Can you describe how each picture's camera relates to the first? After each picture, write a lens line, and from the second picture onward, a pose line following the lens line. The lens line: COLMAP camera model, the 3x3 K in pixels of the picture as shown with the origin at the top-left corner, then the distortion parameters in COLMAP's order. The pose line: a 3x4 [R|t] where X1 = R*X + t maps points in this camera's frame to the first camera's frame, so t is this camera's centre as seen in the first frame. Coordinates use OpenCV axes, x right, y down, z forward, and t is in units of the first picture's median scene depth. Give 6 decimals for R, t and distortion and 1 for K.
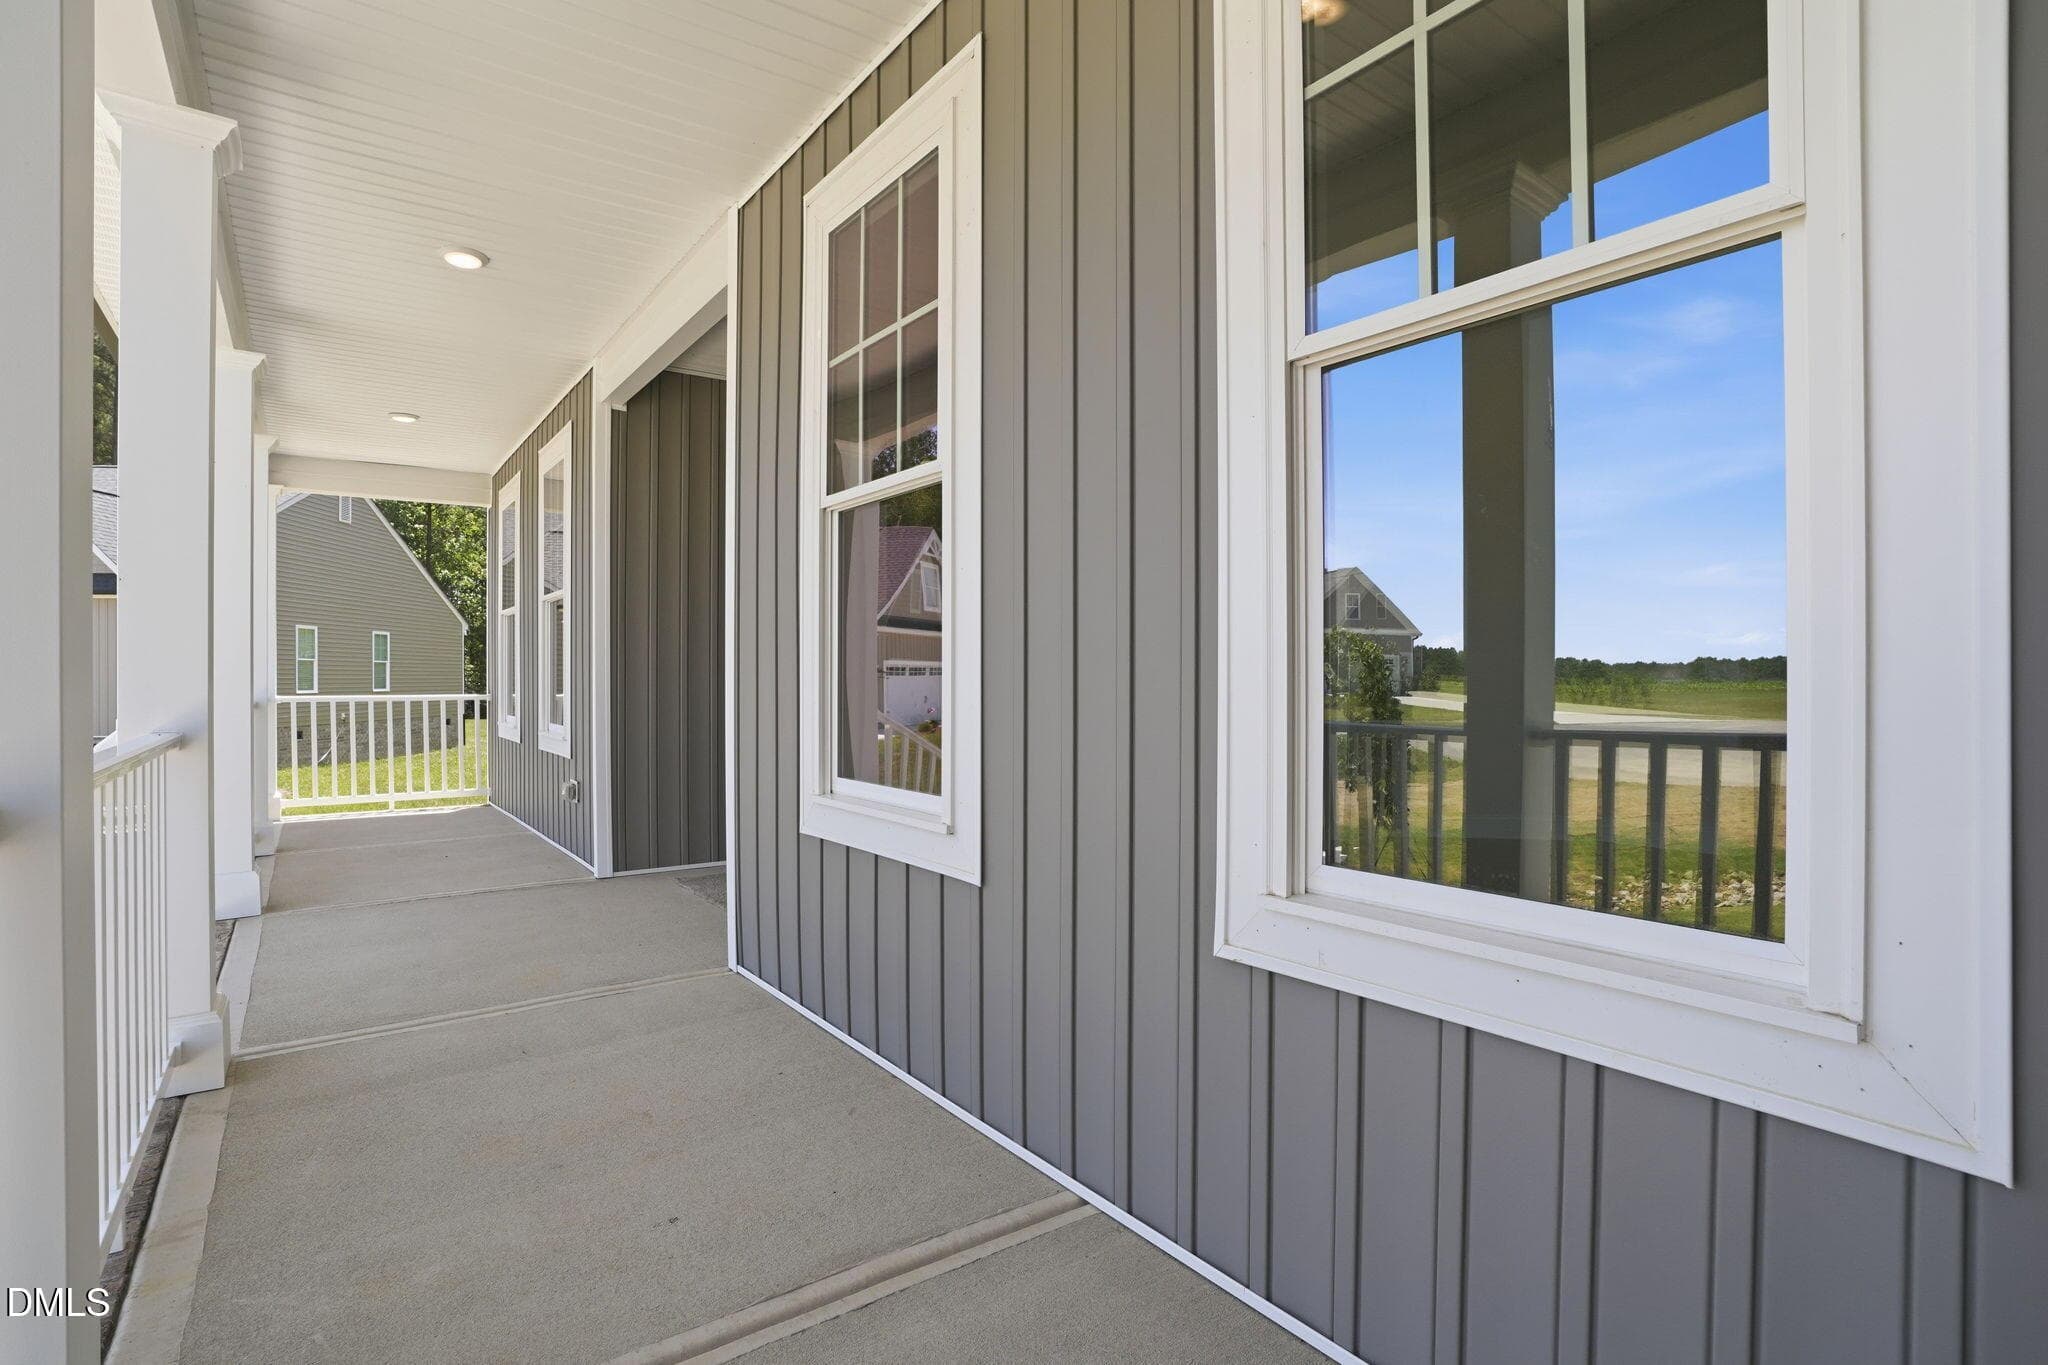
lens RADIAL K [[986.3, 0, 1035.3], [0, 986.3, 695.9], [0, 0, 1]] dist [-0.040929, 0.008575]
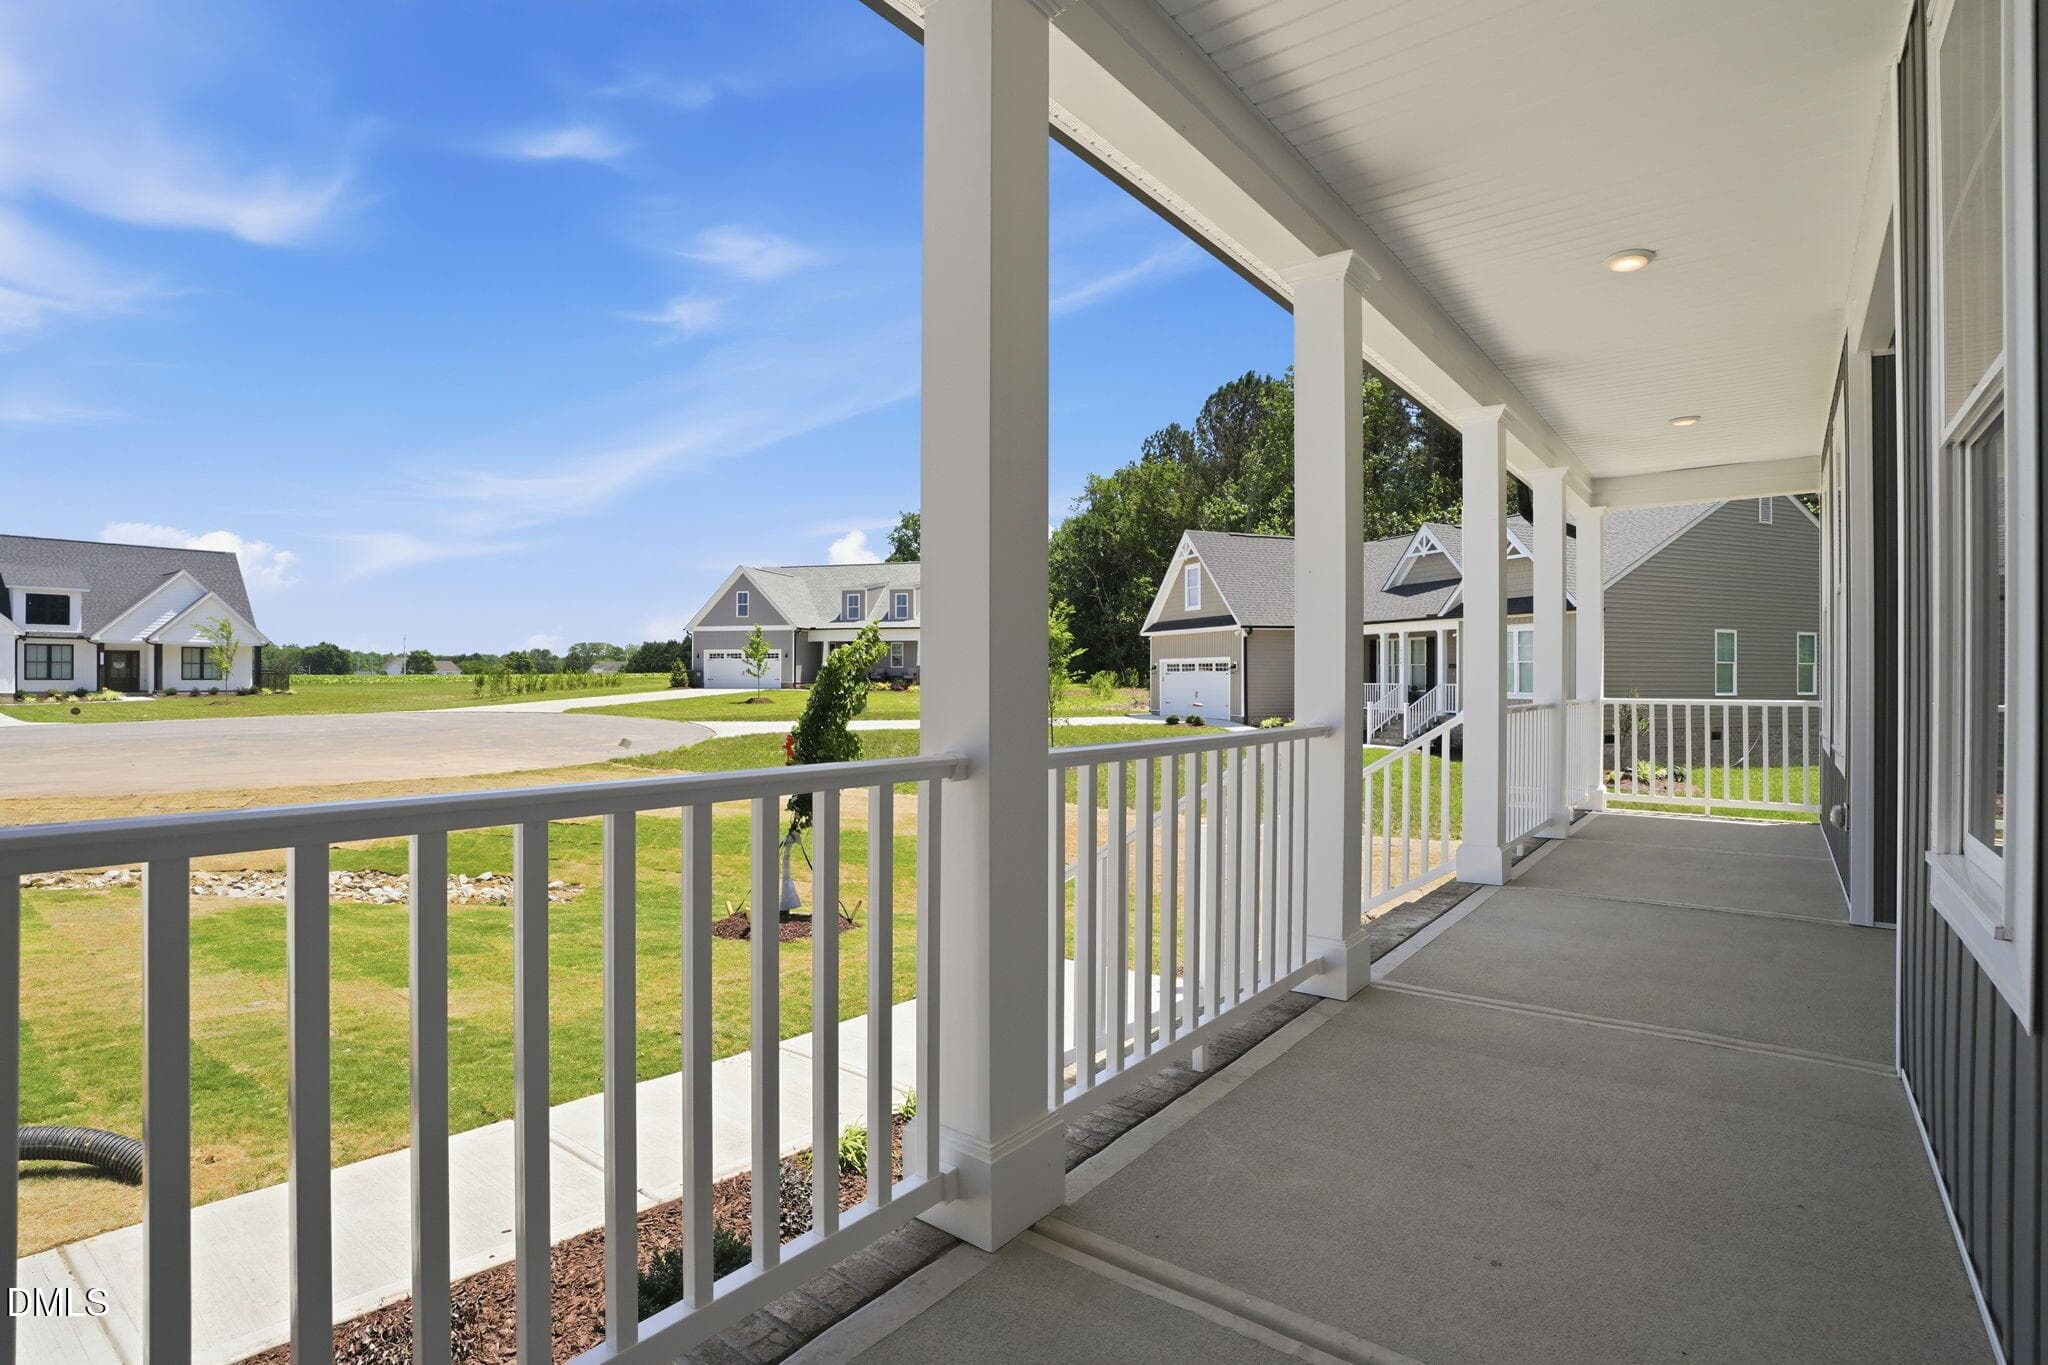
lens RADIAL K [[986.3, 0, 1039.1], [0, 986.3, 671.5], [0, 0, 1]] dist [-0.040929, 0.008575]
pose [[0.283447, -0.008888, -0.958947, 0.136802], [-0.019011, 0.999708, -0.014885, -0.001911], [0.958800, 0.022450, 0.283195, 0.105565]]
